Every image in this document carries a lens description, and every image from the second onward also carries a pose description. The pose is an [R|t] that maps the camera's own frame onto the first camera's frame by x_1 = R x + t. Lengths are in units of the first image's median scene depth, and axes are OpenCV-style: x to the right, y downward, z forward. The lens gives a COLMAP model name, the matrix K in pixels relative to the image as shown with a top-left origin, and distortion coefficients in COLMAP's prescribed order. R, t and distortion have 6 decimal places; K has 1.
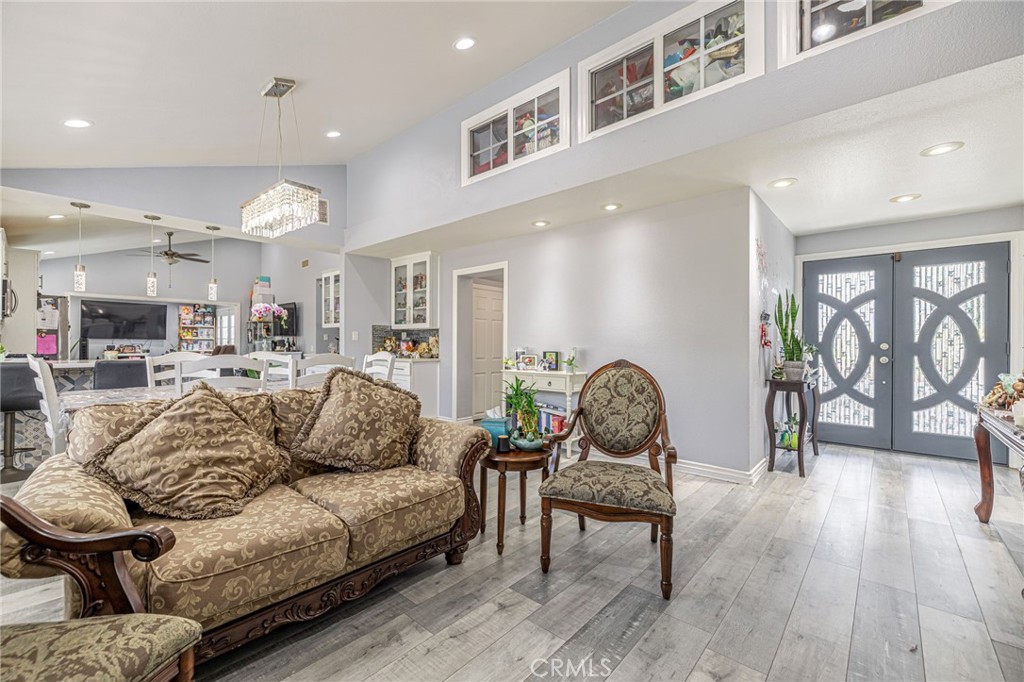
lens RADIAL K [[426.1, 0, 509.7], [0, 426.1, 343.3], [0, 0, 1]] dist [-0.000080, -0.000208]
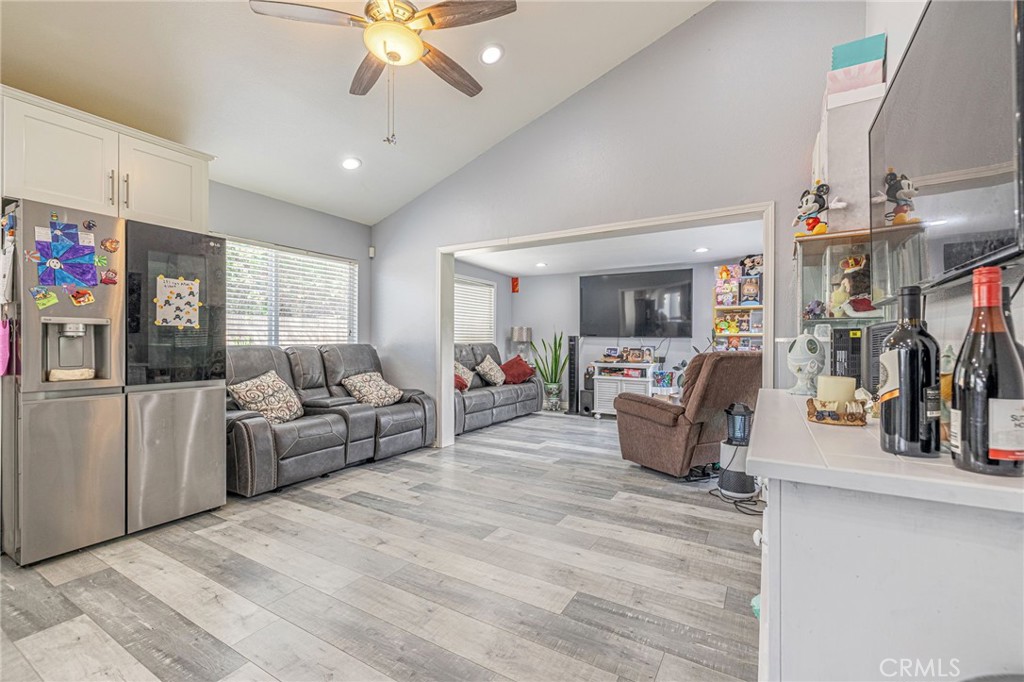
lens RADIAL K [[440.7, 0, 511.5], [0, 440.7, 345.4], [0, 0, 1]] dist [-0.000171, 0.000716]
pose [[0.196266, 0.002854, -0.980546, -0.366836], [-0.001429, 0.999996, 0.002624, -0.000589], [0.980550, 0.000887, 0.196270, 0.743642]]
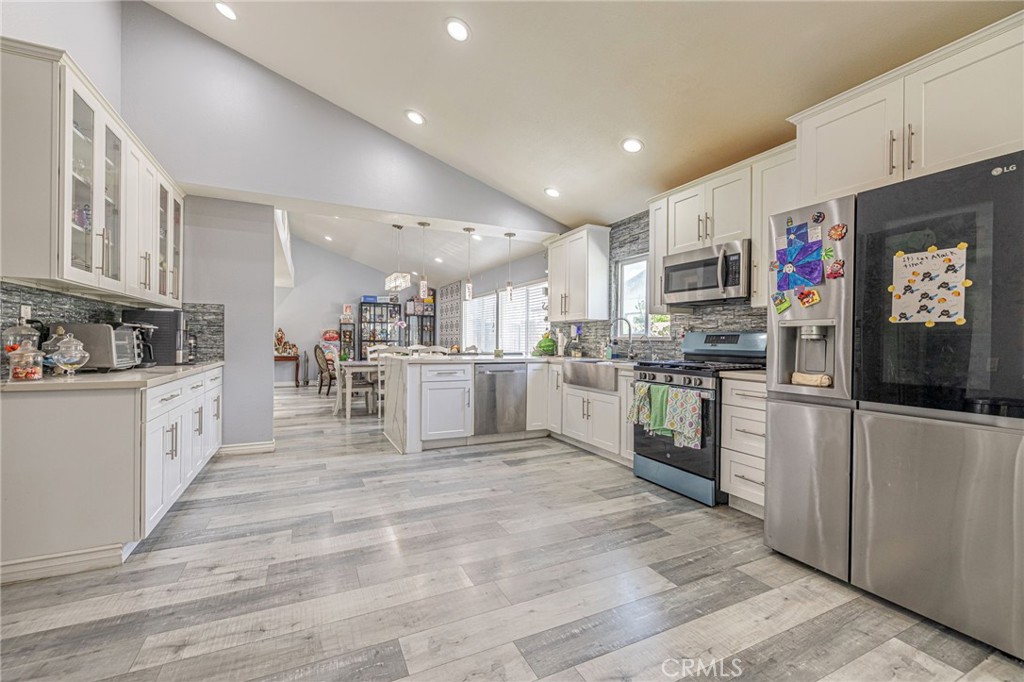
lens RADIAL K [[426.1, 0, 509.4], [0, 426.1, 342.9], [0, 0, 1]] dist [-0.000080, -0.000208]
pose [[-0.924172, -0.015434, 0.381666, -0.560785], [-0.014419, 0.999881, 0.005521, -0.001577], [-0.381705, -0.000401, -0.924284, 0.811581]]
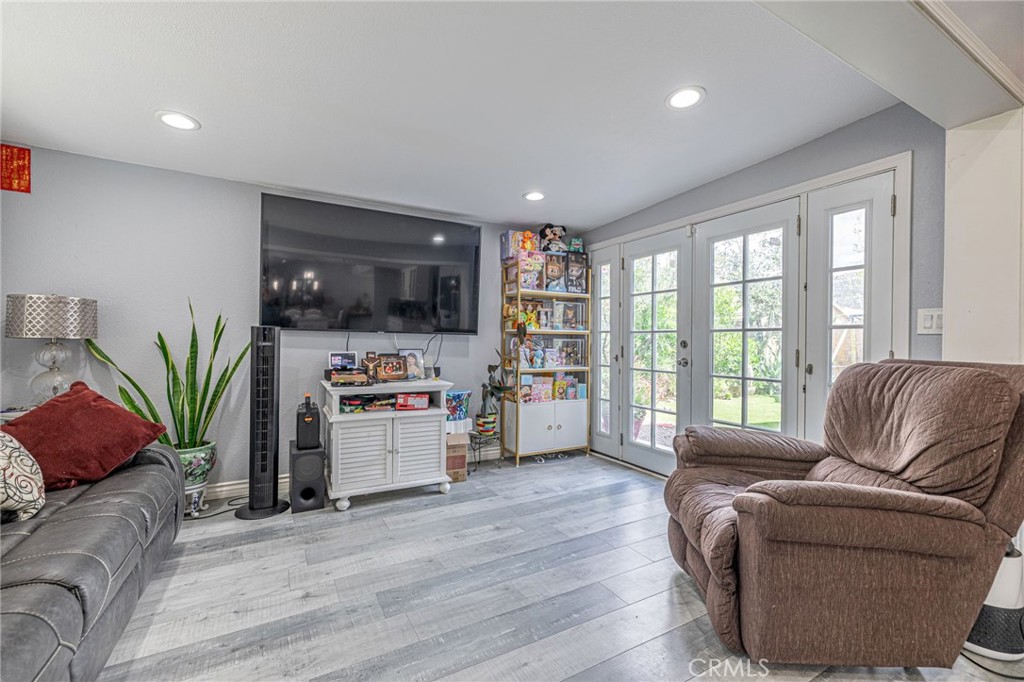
lens RADIAL K [[426.1, 0, 509.4], [0, 426.1, 339.3], [0, 0, 1]] dist [-0.000080, -0.000208]
pose [[0.943057, -0.001906, -0.332627, -0.729828], [0.000113, 0.999985, -0.005410, -0.003853], [0.332632, 0.005064, 0.943043, 0.759595]]
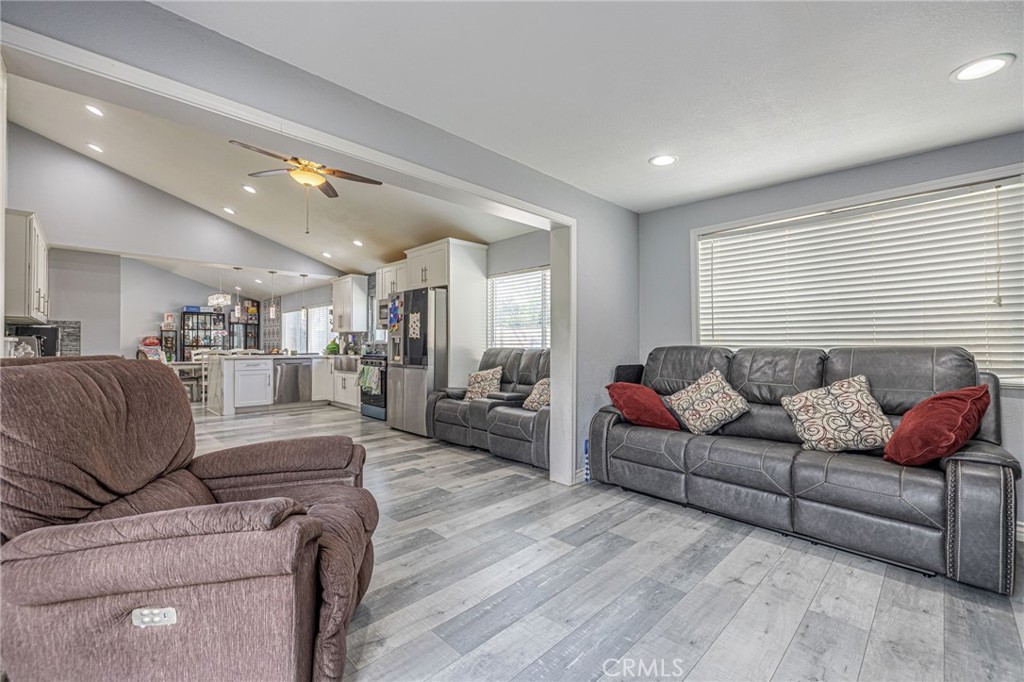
lens RADIAL K [[426.1, 0, 510.4], [0, 426.1, 342.1], [0, 0, 1]] dist [-0.000080, -0.000208]
pose [[-0.998129, -0.006451, 0.060803, -0.777005], [-0.007067, 0.999926, -0.009923, -0.001042], [-0.060734, -0.010334, -0.998100, 1.078036]]
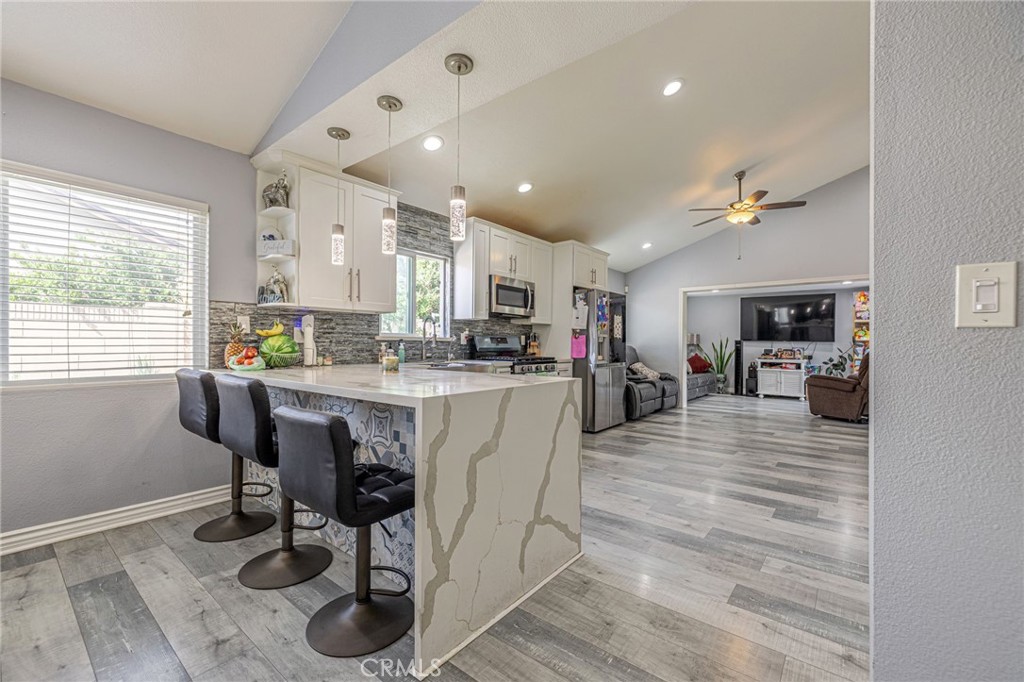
lens RADIAL K [[426.1, 0, 509.0], [0, 426.1, 344.1], [0, 0, 1]] dist [-0.000080, -0.000208]
pose [[0.046642, -0.004535, -0.998901, -0.128479], [-0.004596, 0.999978, -0.004754, 0.001130], [0.998901, 0.004813, 0.046620, 0.454482]]
